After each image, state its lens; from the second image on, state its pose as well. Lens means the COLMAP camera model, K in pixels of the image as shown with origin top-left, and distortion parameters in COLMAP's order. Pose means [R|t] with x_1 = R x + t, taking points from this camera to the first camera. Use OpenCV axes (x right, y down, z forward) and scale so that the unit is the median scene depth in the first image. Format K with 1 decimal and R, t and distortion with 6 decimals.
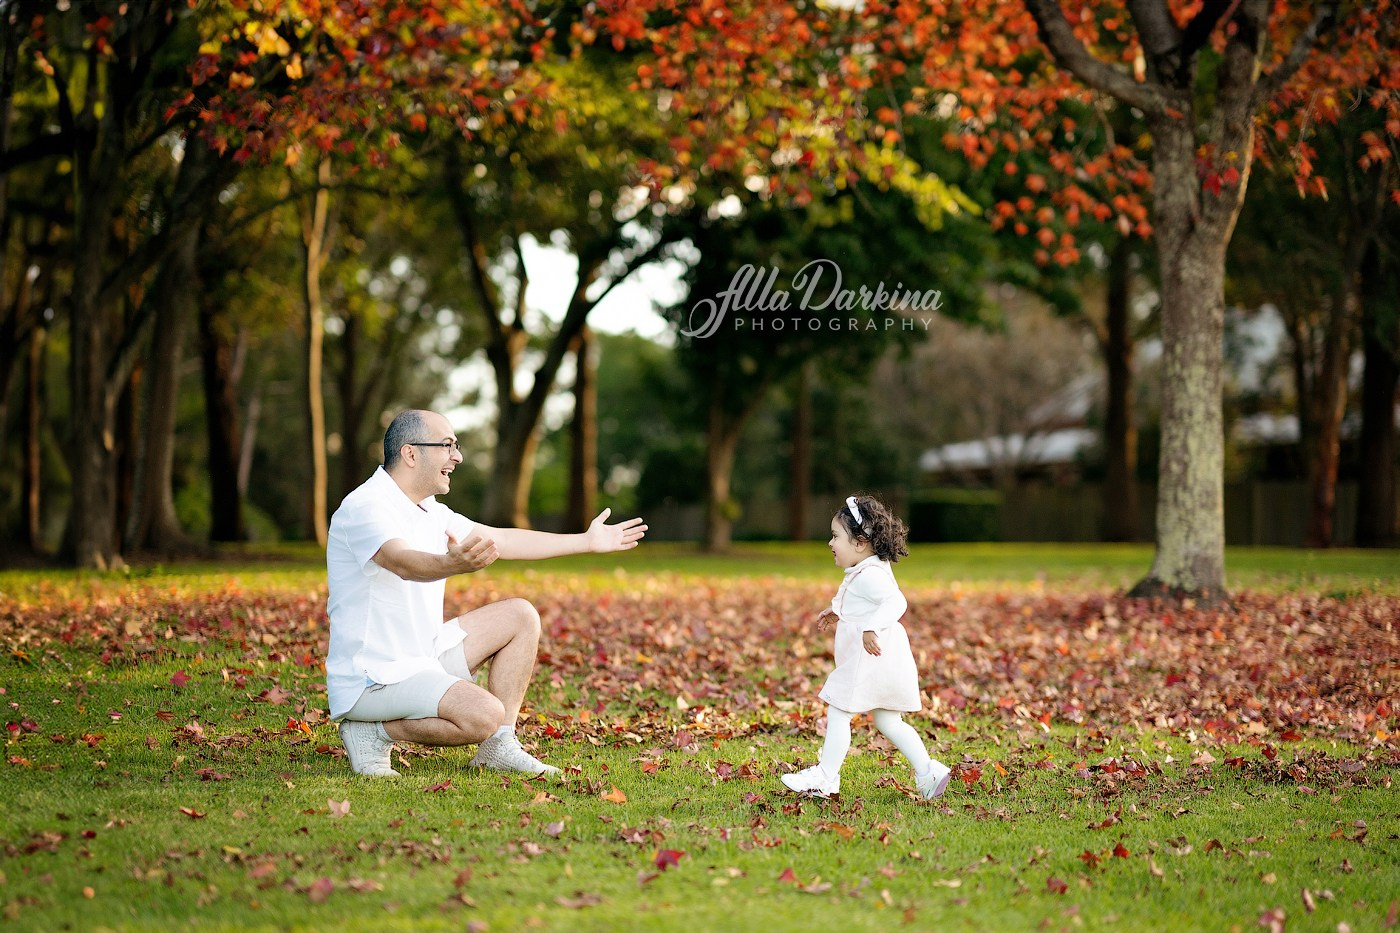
lens RADIAL K [[3502.5, 0, 700.7], [0, 3502.5, 463.4], [0, 0, 1]] dist [0.164747, 0.000000]
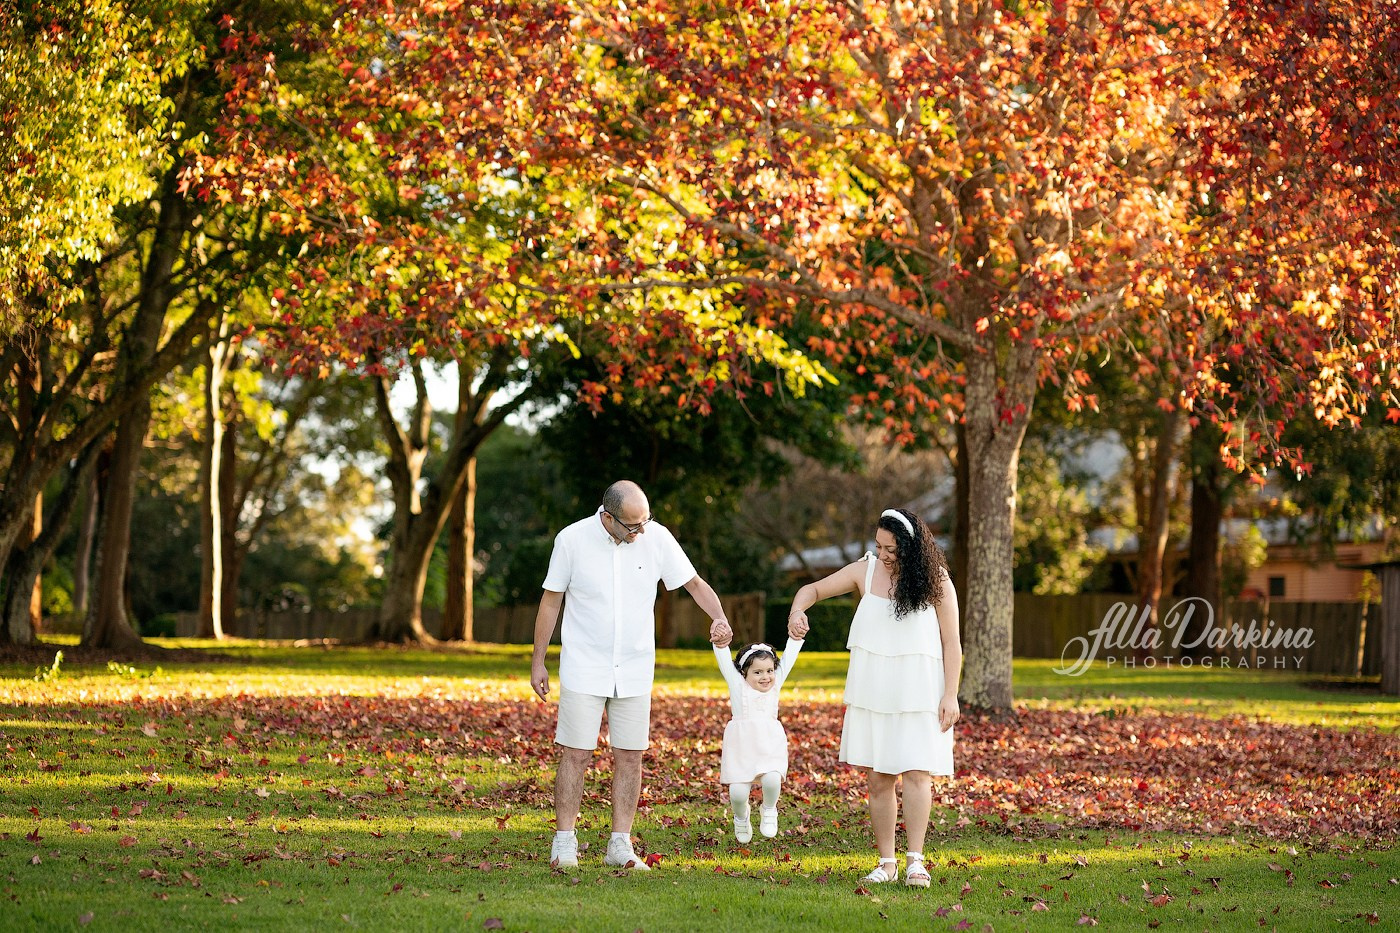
lens RADIAL K [[3502.5, 0, 701.6], [0, 3502.5, 468.6], [0, 0, 1]] dist [0.164747, 0.000000]
pose [[0.998935, 0.022753, 0.040144, -0.023972], [-0.021708, 0.999419, -0.026280, -0.017477], [-0.040719, 0.025381, 0.998848, -0.326630]]
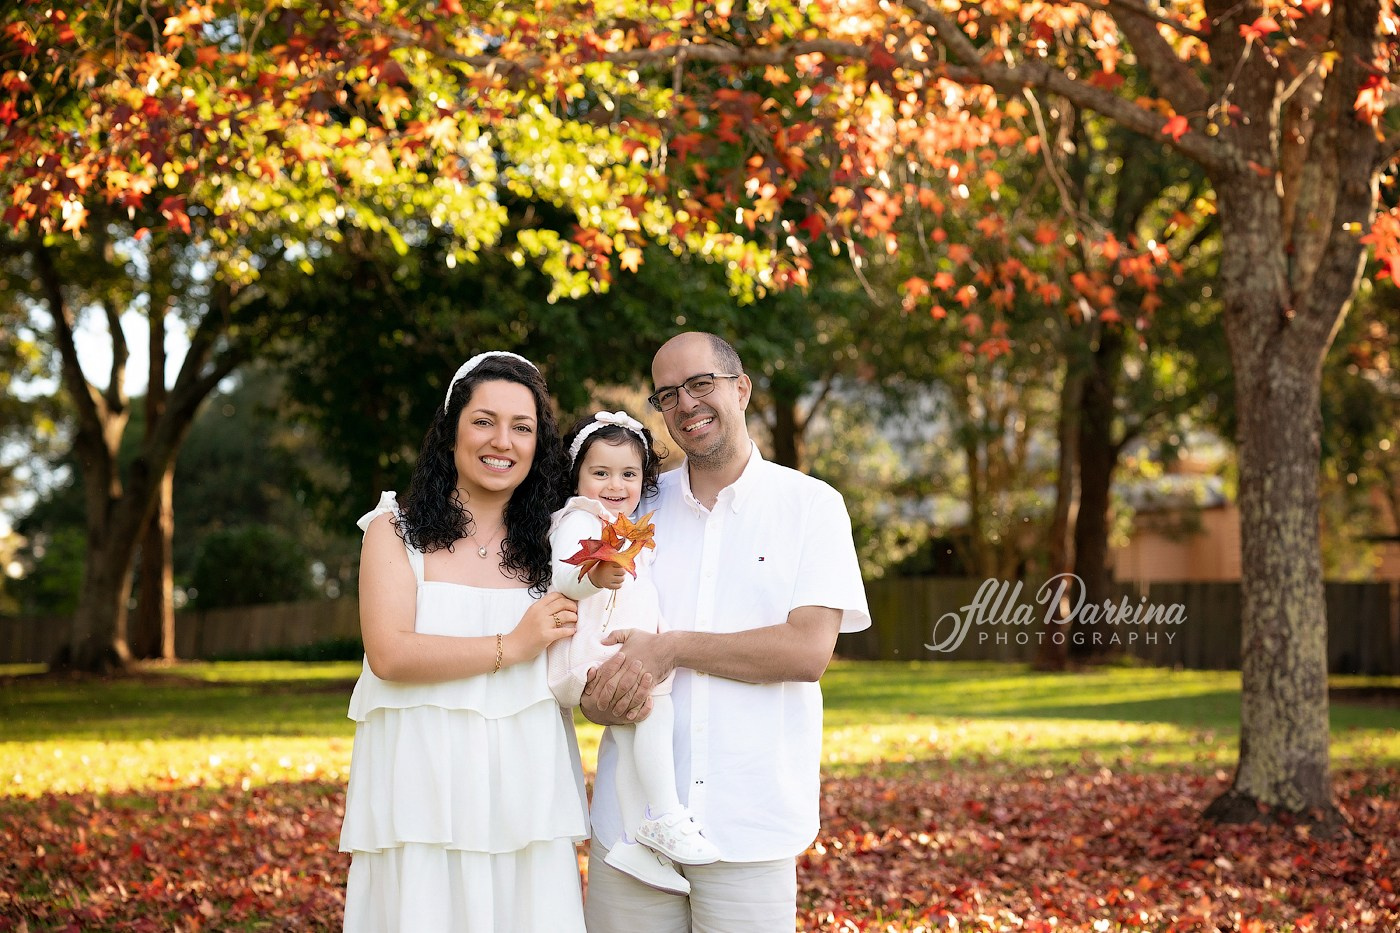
lens RADIAL K [[3502.5, 0, 699.9], [0, 3502.5, 472.4], [0, 0, 1]] dist [0.164747, 0.000000]
pose [[0.989462, -0.001869, 0.144779, -0.091883], [0.004931, 0.999772, -0.020797, -0.020305], [-0.144707, 0.021291, 0.989245, 0.280798]]
